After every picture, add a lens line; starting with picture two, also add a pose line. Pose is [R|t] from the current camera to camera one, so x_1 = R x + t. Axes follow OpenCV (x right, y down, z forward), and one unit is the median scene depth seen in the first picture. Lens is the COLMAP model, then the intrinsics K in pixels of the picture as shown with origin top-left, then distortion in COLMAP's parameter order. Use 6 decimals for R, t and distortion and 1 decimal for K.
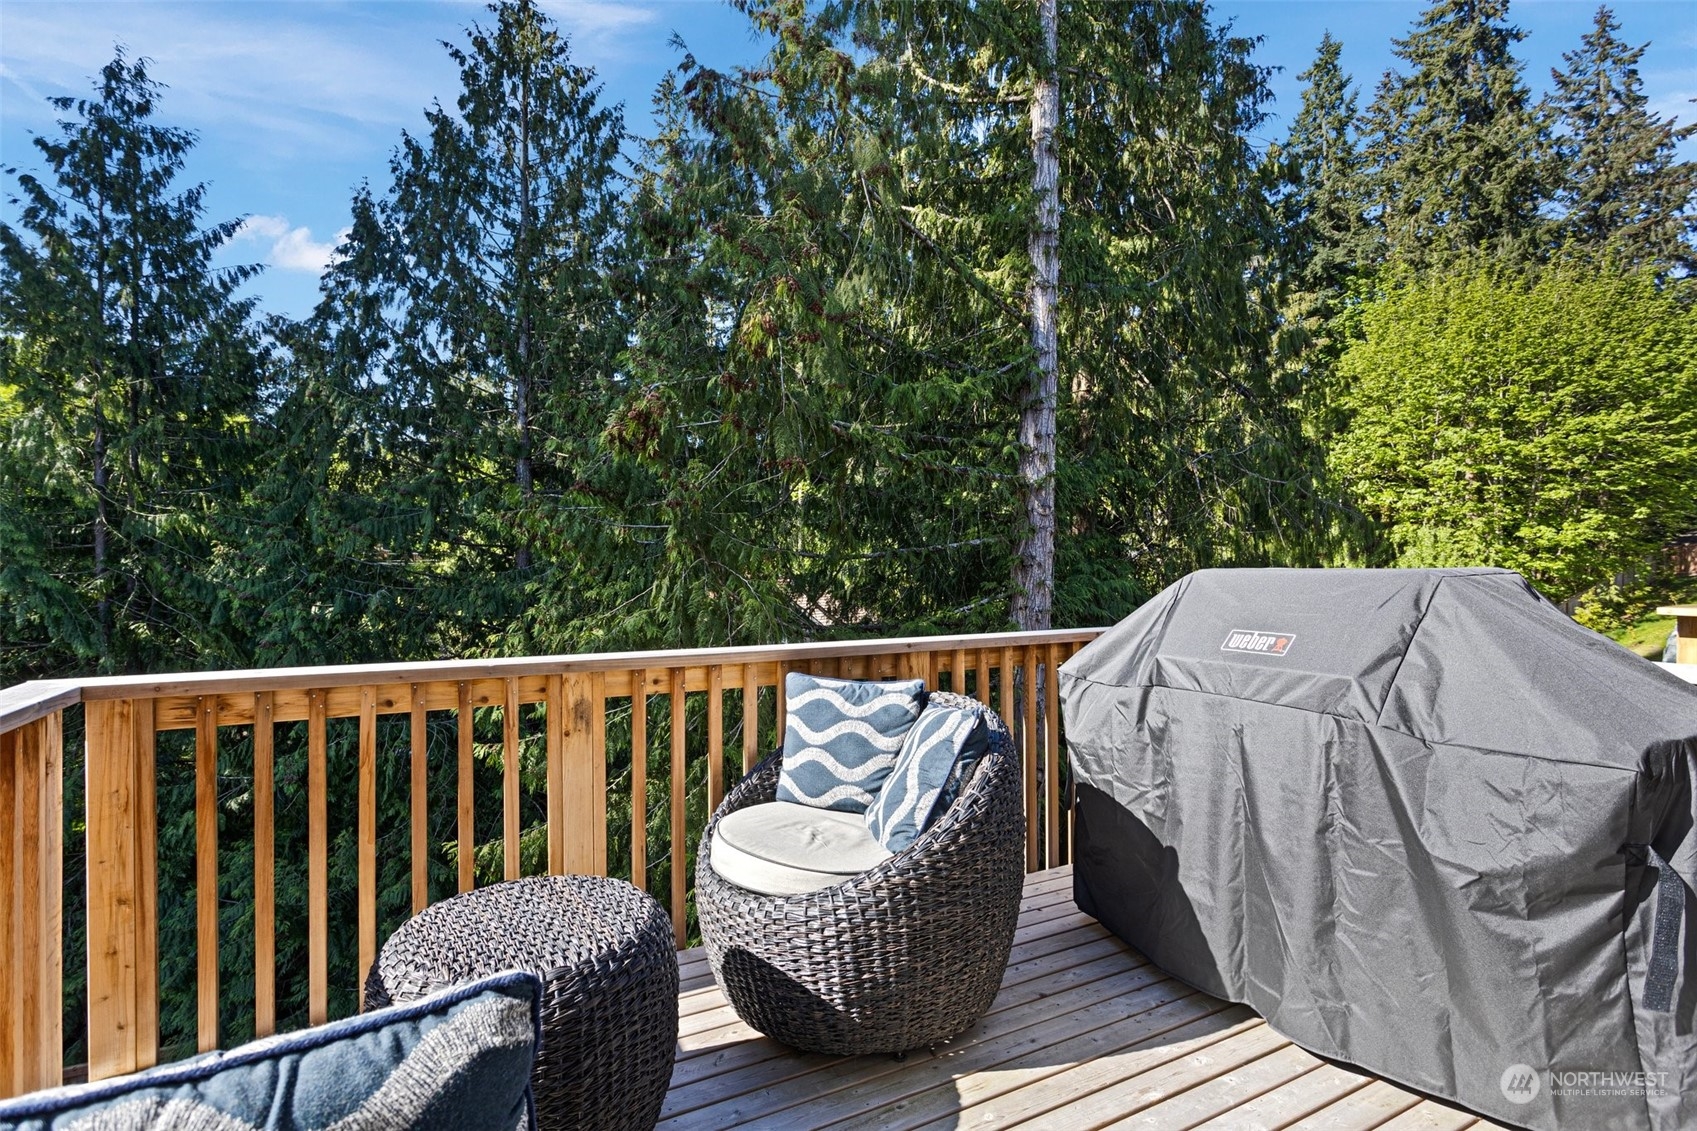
lens RADIAL K [[823.8, 0, 854.3], [0, 823.8, 560.4], [0, 0, 1]] dist [0.000485, 0.000439]
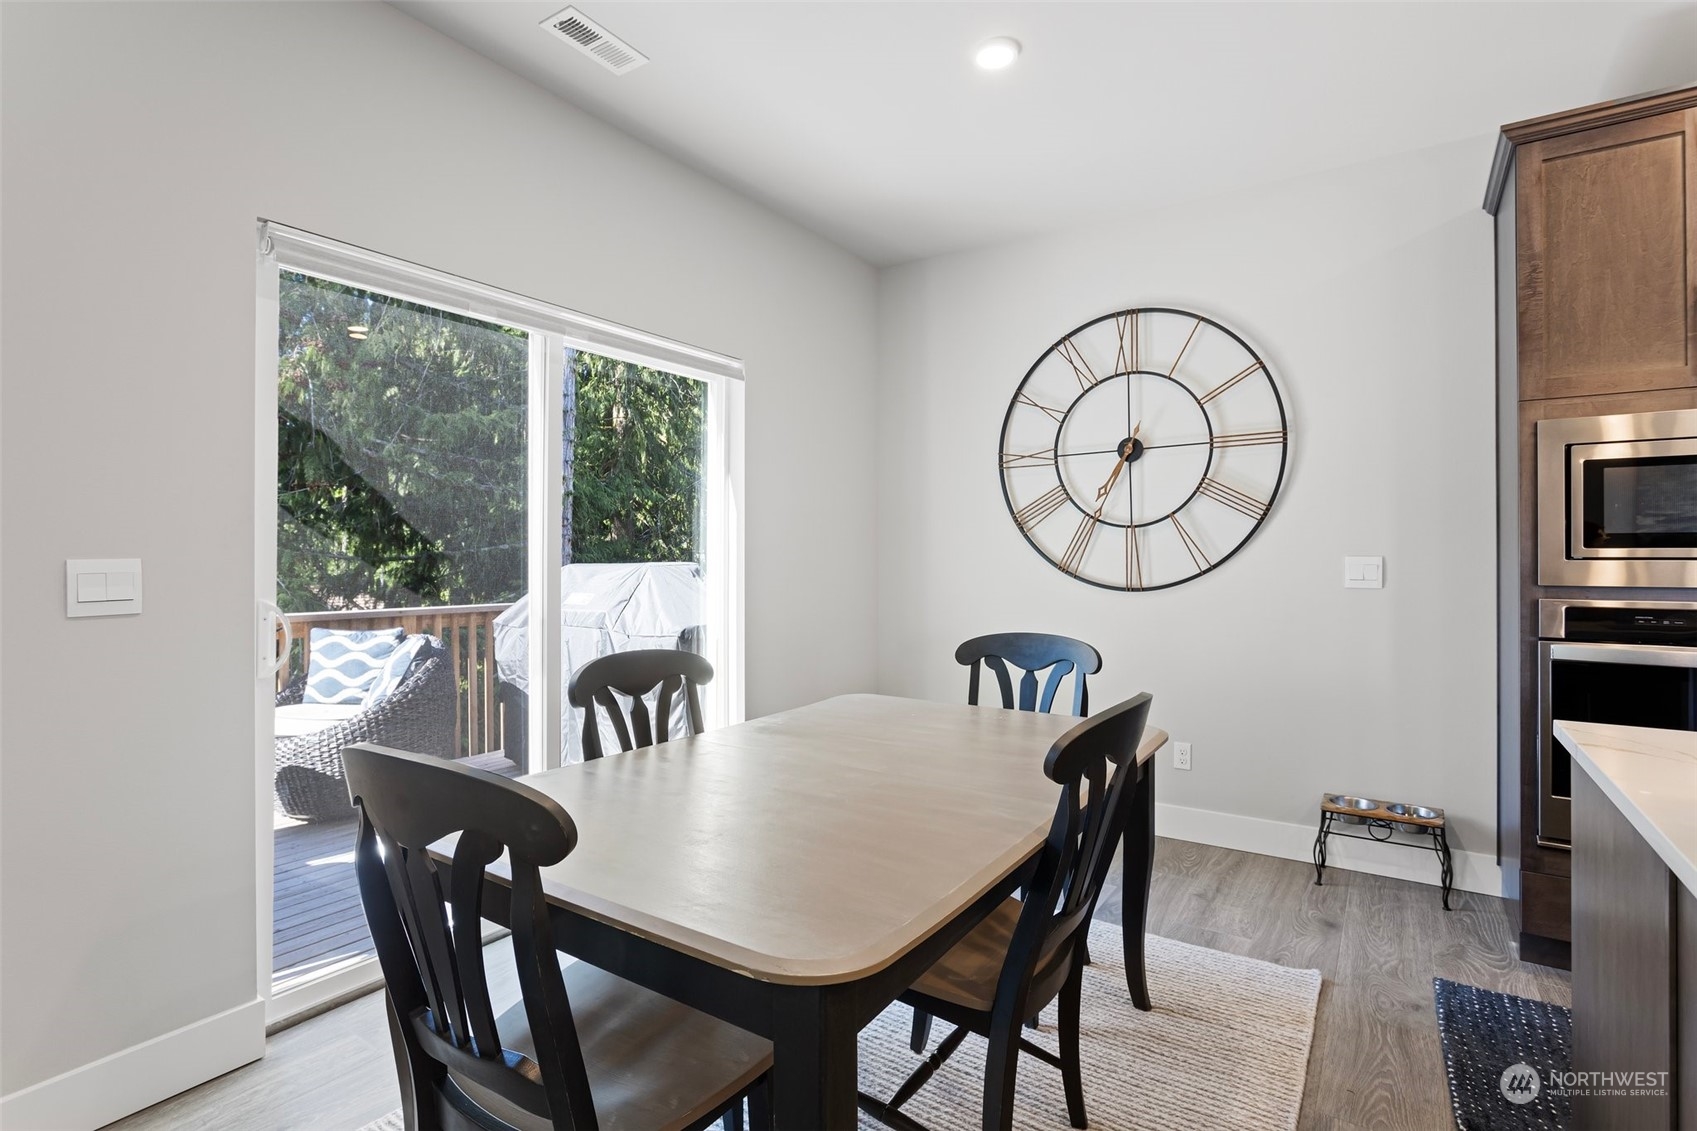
lens RADIAL K [[823.8, 0, 837.8], [0, 823.8, 555.2], [0, 0, 1]] dist [0.000485, 0.000439]
pose [[0.889872, 0.005976, 0.456170, 0.108231], [-0.001341, 0.999944, -0.010485, 0.008090], [-0.456207, 0.008719, 0.889831, -0.995986]]
